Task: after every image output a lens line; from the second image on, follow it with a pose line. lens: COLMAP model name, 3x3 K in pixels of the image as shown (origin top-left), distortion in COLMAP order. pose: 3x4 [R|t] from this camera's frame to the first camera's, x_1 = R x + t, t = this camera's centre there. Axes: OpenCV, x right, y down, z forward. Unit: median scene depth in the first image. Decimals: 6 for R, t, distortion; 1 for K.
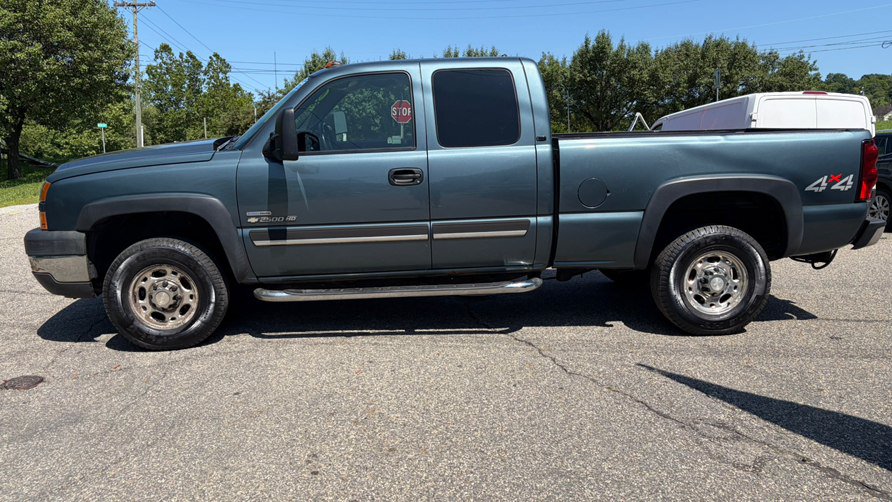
lens RADIAL K [[670.7, 0, 447.4], [0, 670.7, 265.4], [0, 0, 1]] dist [0.030142, -0.001651]
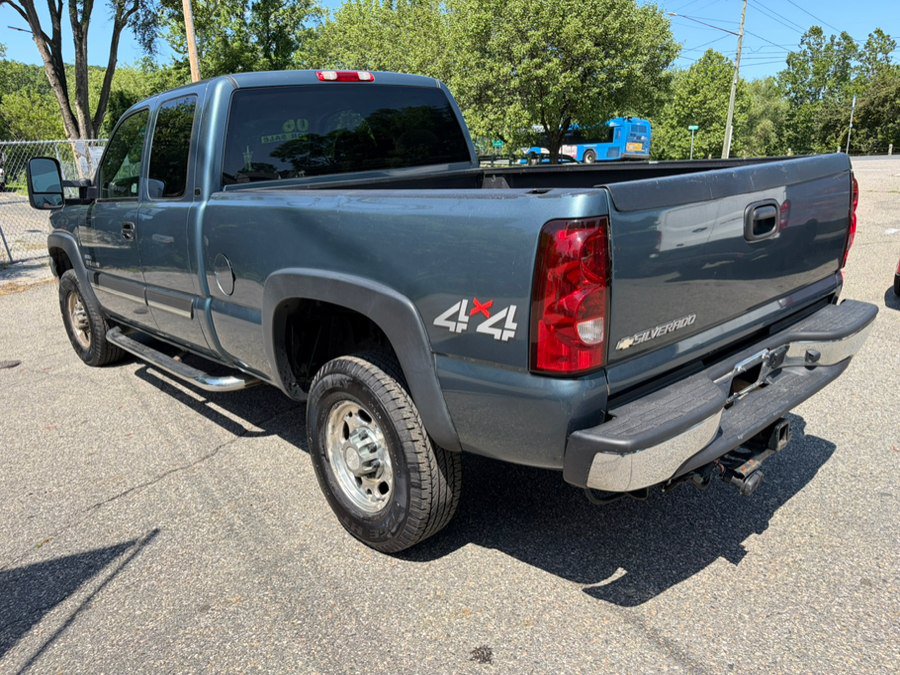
lens RADIAL K [[688.1, 0, 445.1], [0, 688.1, 343.2], [0, 0, 1]] dist [0.067864, -0.079756]
pose [[0.635997, 0.191861, -0.747460, 0.185413], [-0.112635, 0.981307, 0.156047, -0.035970], [0.763427, -0.015055, 0.645718, 0.145419]]
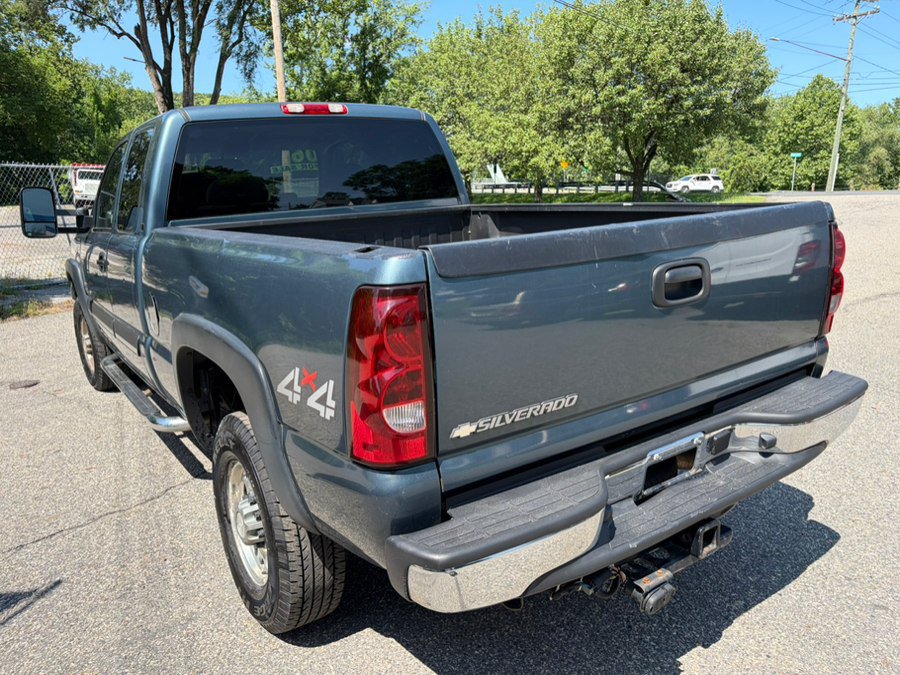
lens RADIAL K [[690.1, 0, 450.0], [0, 690.1, 337.5], [0, 0, 1]] dist [0.064531, -0.078900]
pose [[0.534505, 0.184262, -0.824835, 0.191818], [-0.136883, 0.981933, 0.130655, -0.043303], [0.834007, 0.043070, 0.550070, 0.174608]]
